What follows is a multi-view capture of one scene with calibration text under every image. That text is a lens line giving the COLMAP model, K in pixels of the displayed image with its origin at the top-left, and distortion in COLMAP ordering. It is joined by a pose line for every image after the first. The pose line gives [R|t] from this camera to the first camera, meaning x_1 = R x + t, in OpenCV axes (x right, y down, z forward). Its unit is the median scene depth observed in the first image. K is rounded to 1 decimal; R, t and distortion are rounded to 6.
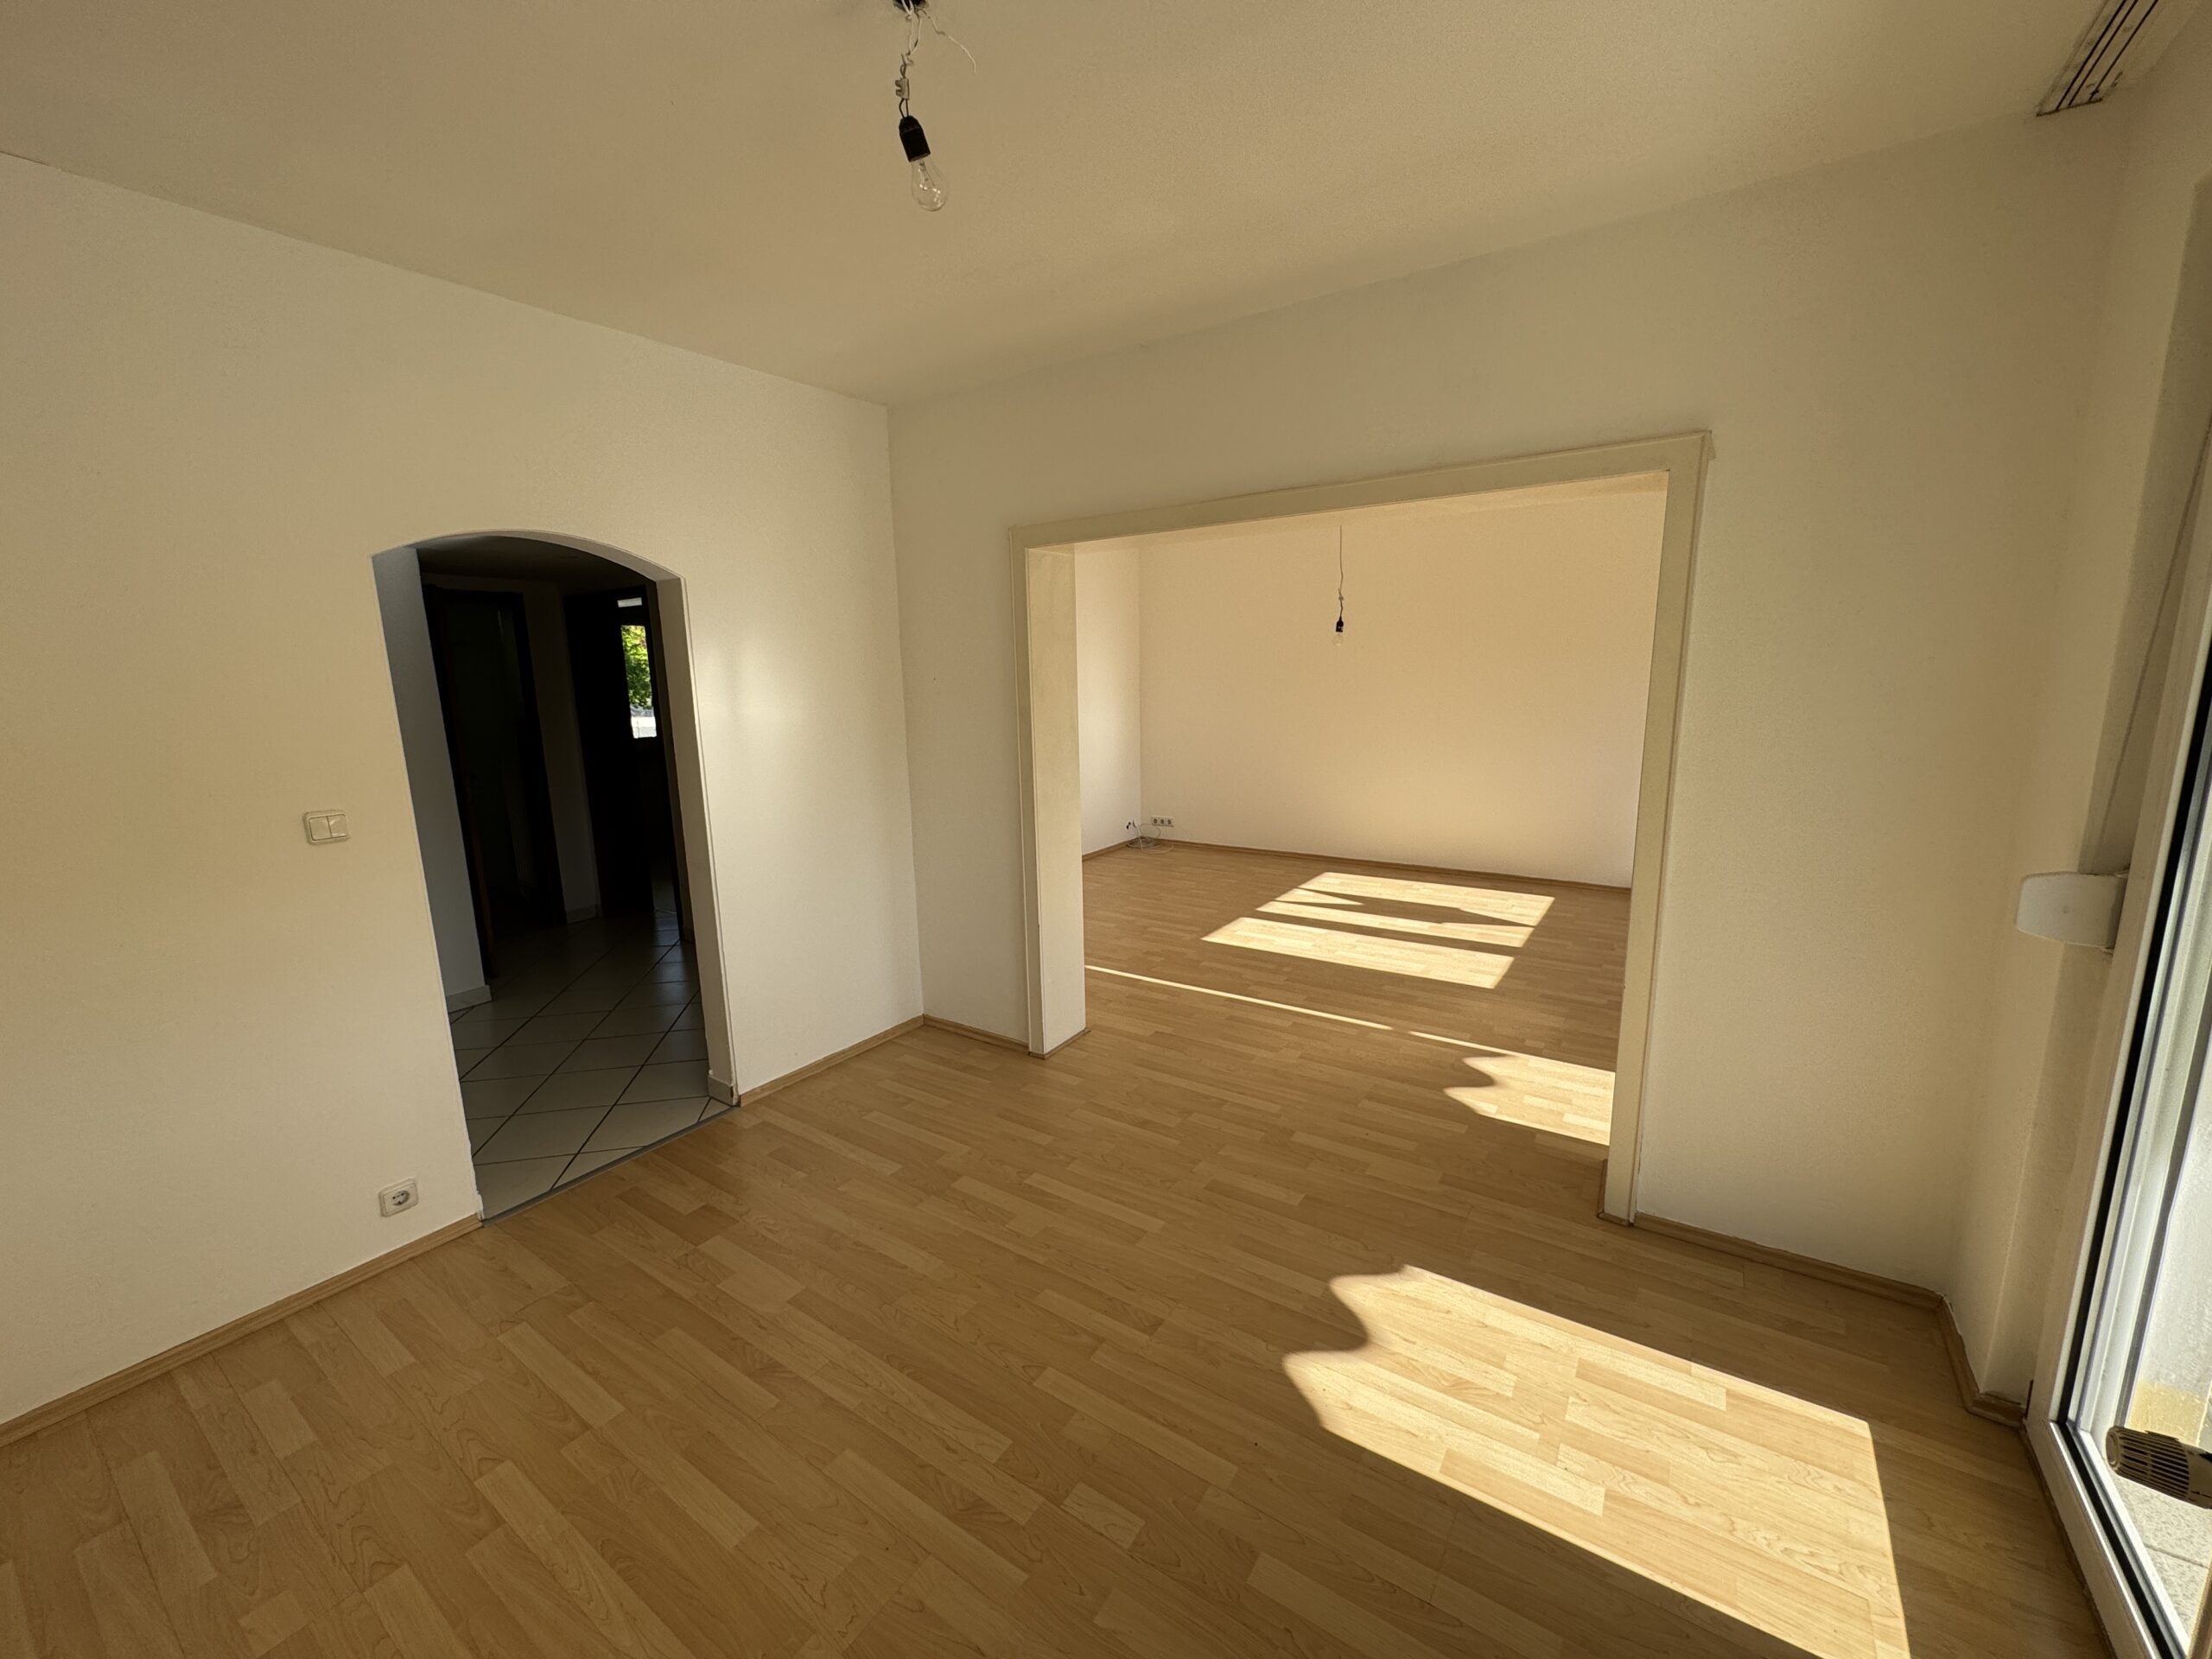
lens RADIAL K [[879.7, 0, 1108.4], [0, 879.7, 829.8], [0, 0, 1]] dist [-0.003963, -0.000469]
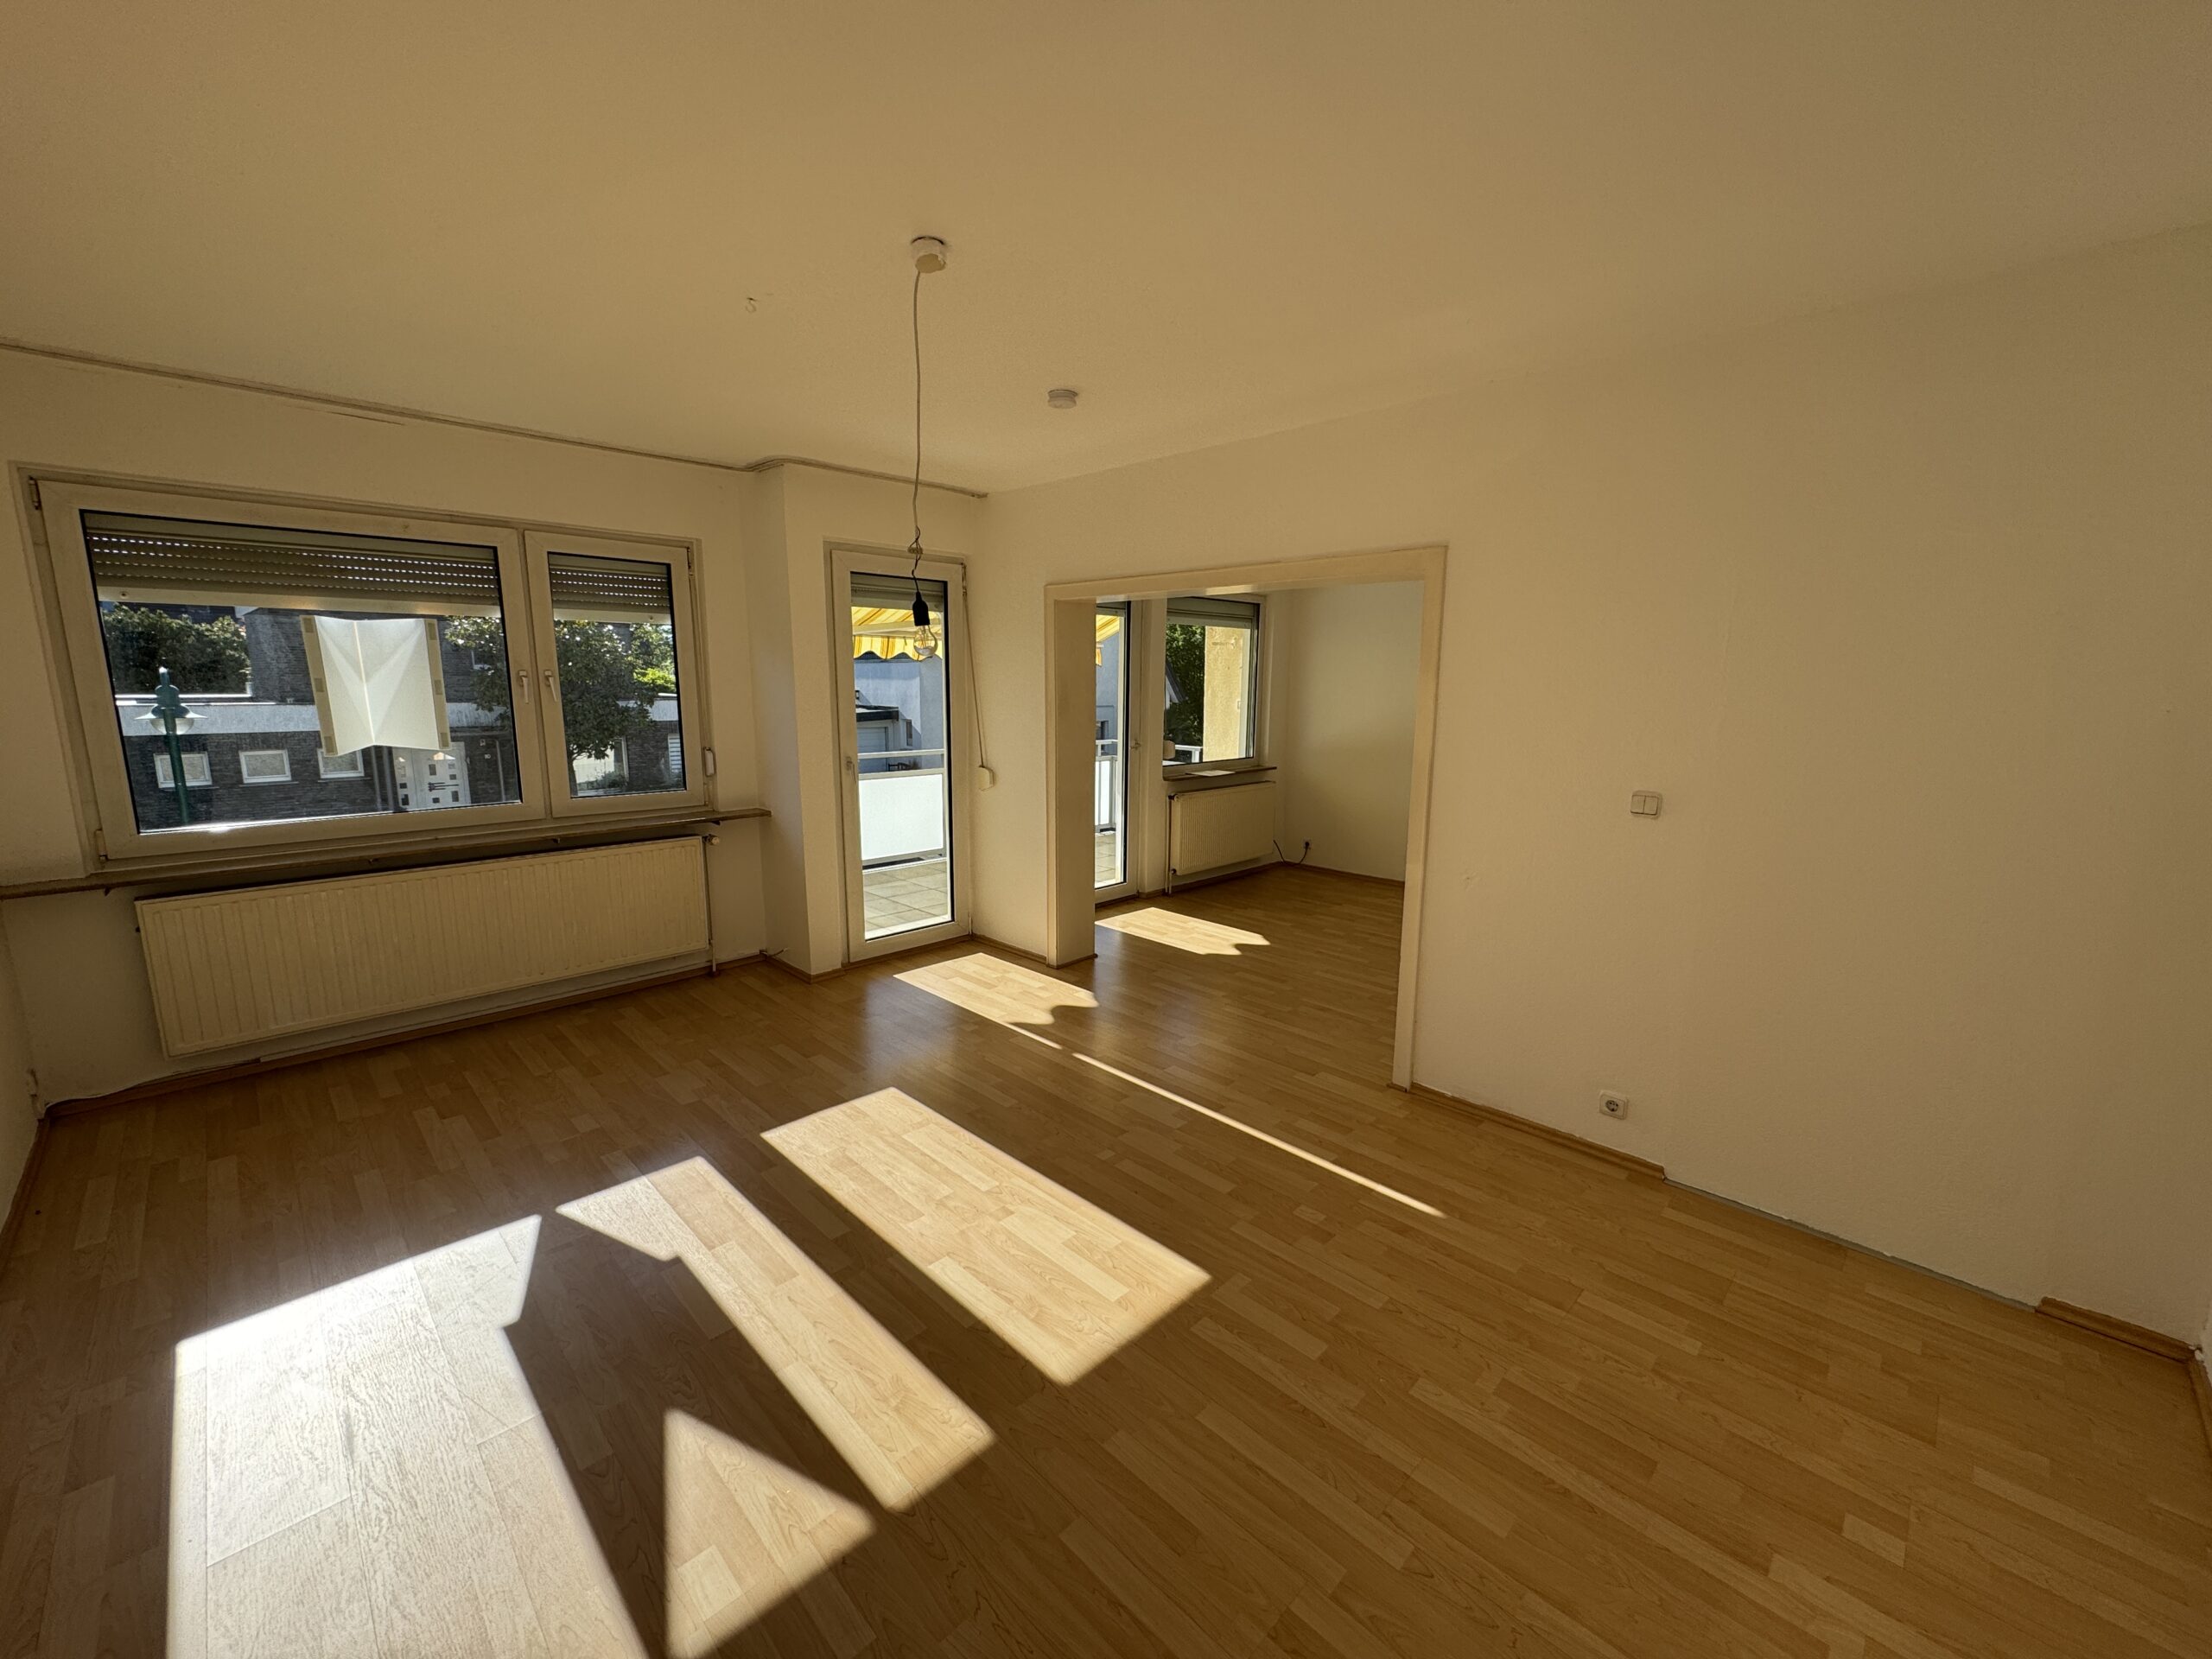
lens RADIAL K [[879.7, 0, 1107.8], [0, 879.7, 829.8], [0, 0, 1]] dist [-0.003963, -0.000469]
pose [[-0.982612, -0.020512, 0.184533, 0.088323], [0.043769, 0.940278, 0.337581, -0.297951], [-0.180437, 0.339788, -0.923031, 1.559412]]
